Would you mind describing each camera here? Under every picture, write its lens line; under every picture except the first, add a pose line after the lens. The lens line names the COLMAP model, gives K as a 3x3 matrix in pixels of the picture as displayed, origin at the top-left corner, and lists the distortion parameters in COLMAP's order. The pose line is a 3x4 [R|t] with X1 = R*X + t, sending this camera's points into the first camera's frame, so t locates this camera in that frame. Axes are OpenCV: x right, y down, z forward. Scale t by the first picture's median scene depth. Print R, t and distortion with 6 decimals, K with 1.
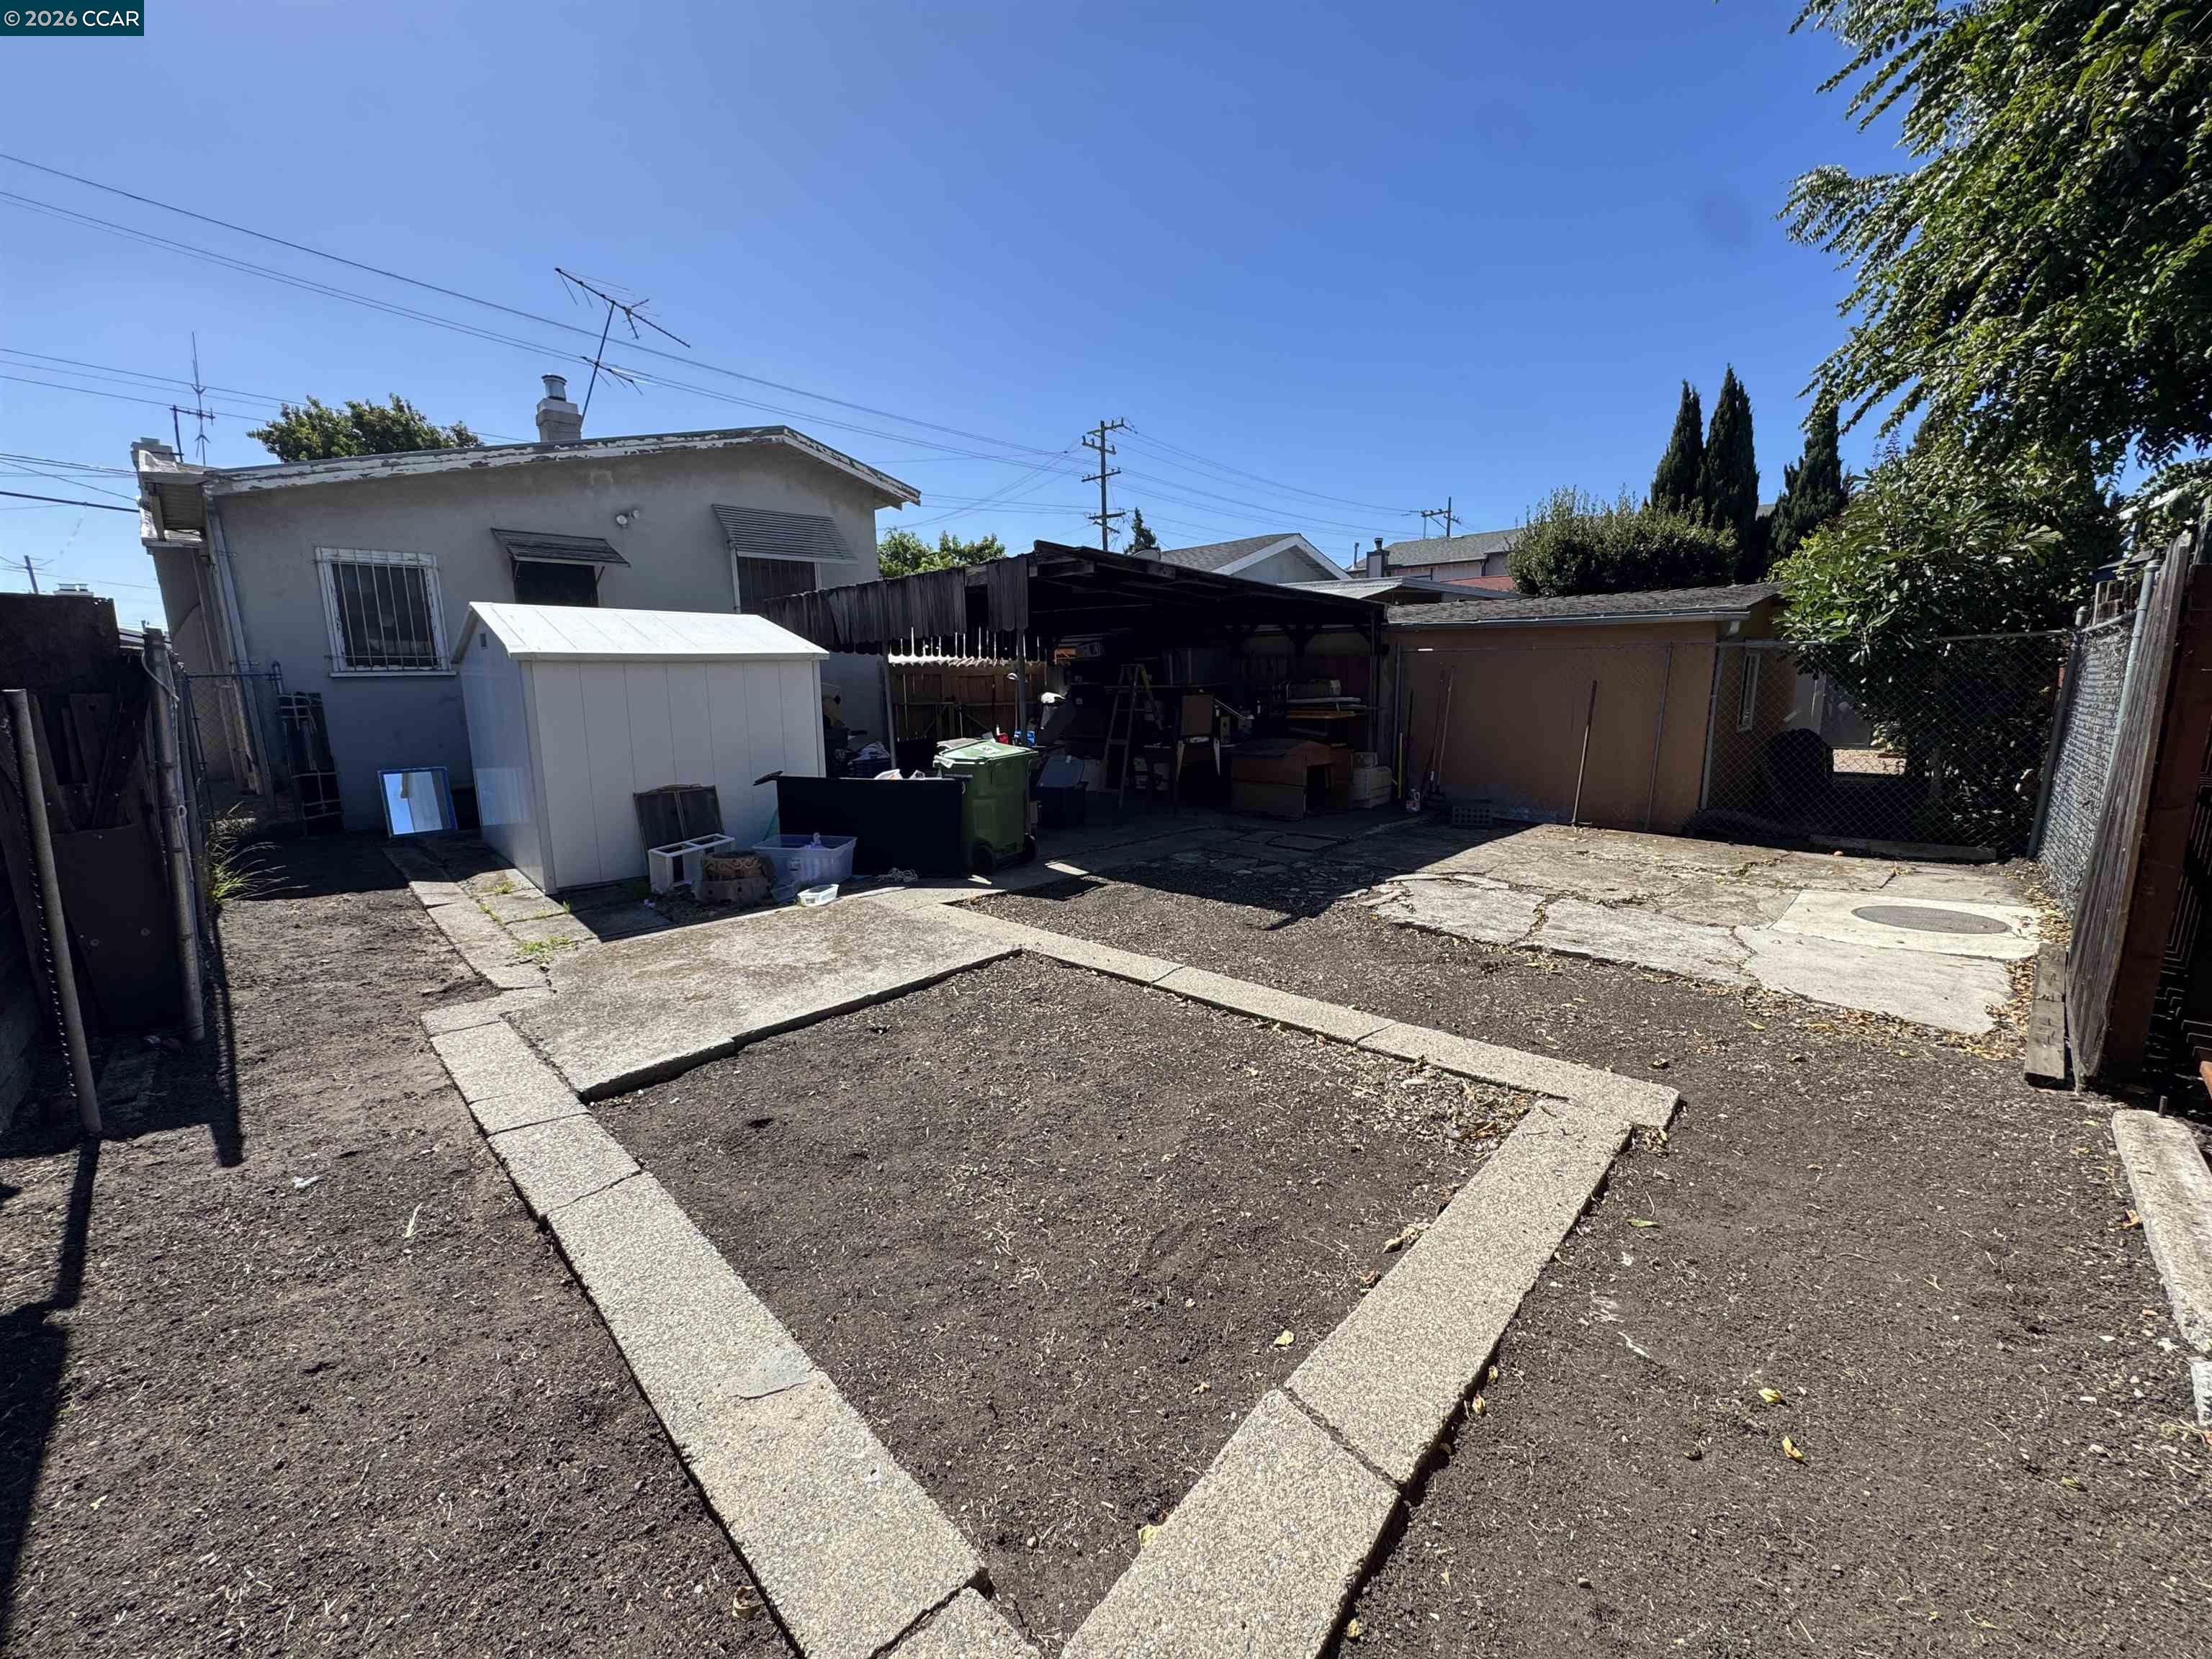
lens RADIAL K [[882.5, 0, 1099.8], [0, 882.5, 833.5], [0, 0, 1]] dist [-0.004663, -0.000243]
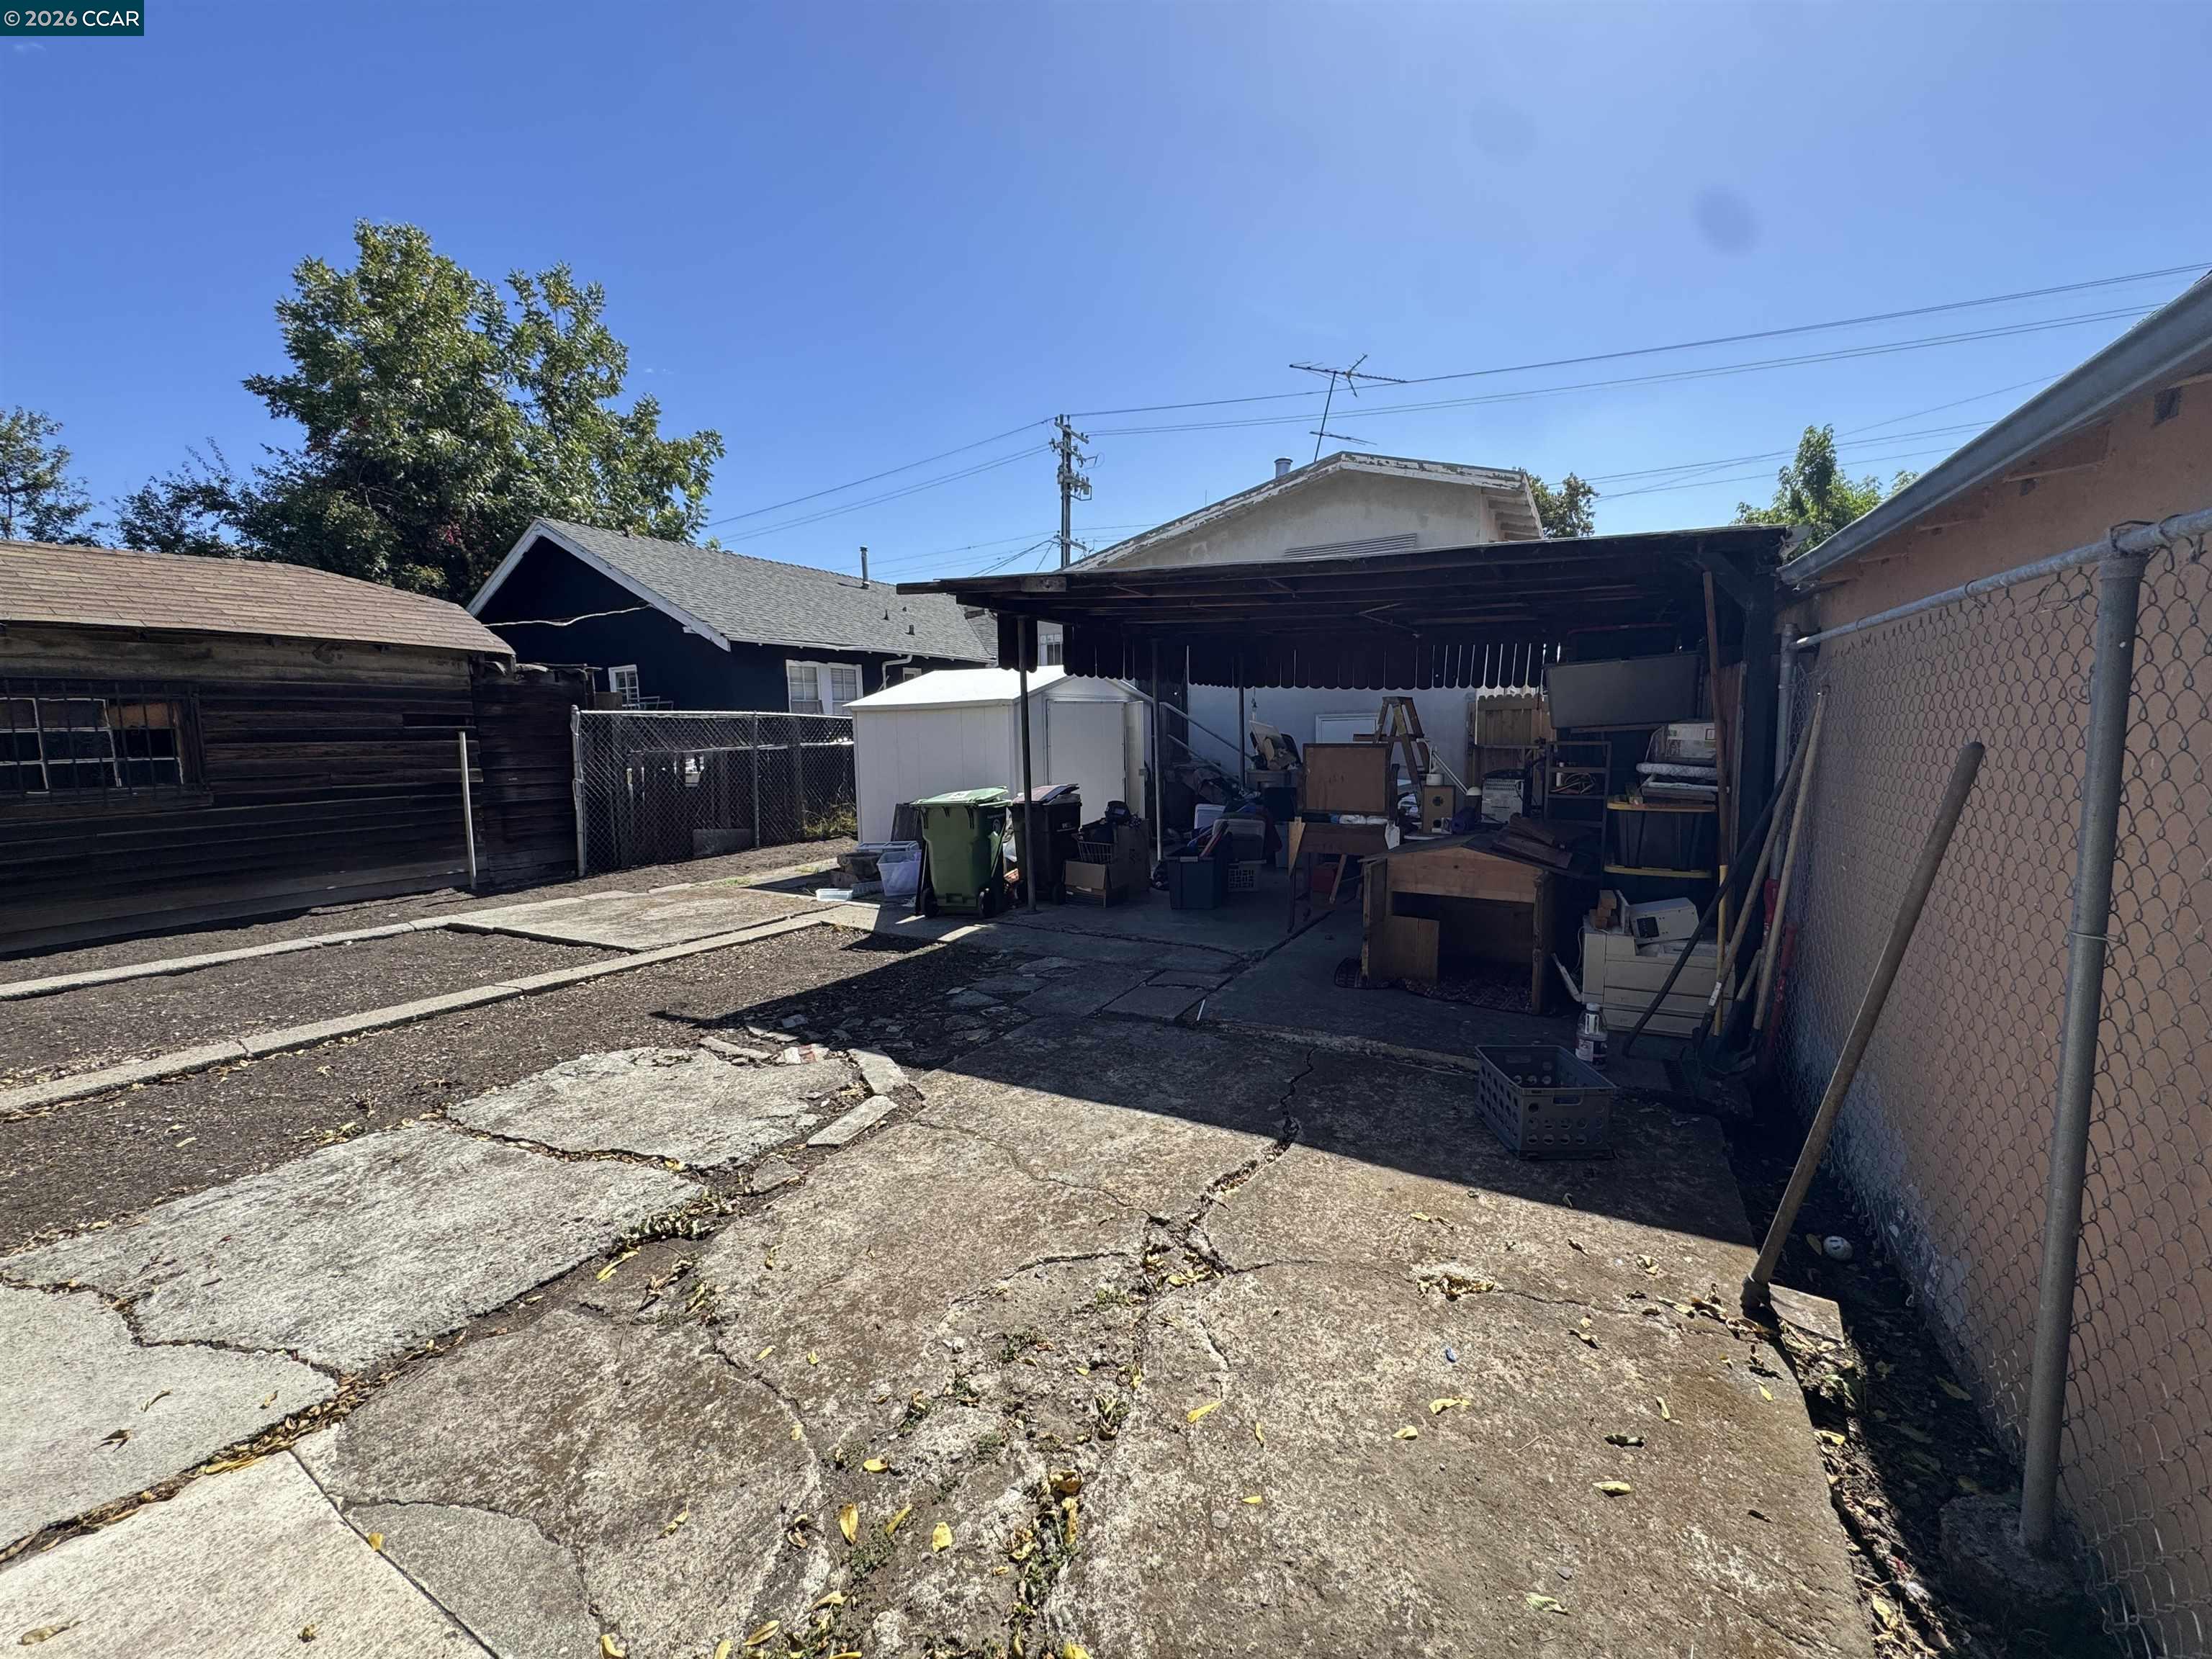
lens RADIAL K [[882.5, 0, 1100.9], [0, 882.5, 818.4], [0, 0, 1]] dist [-0.004663, -0.000243]
pose [[0.257805, 0.111775, -0.959710, 0.751627], [-0.156000, 0.985069, 0.072822, -0.144040], [0.953520, 0.130941, 0.271393, 0.772318]]
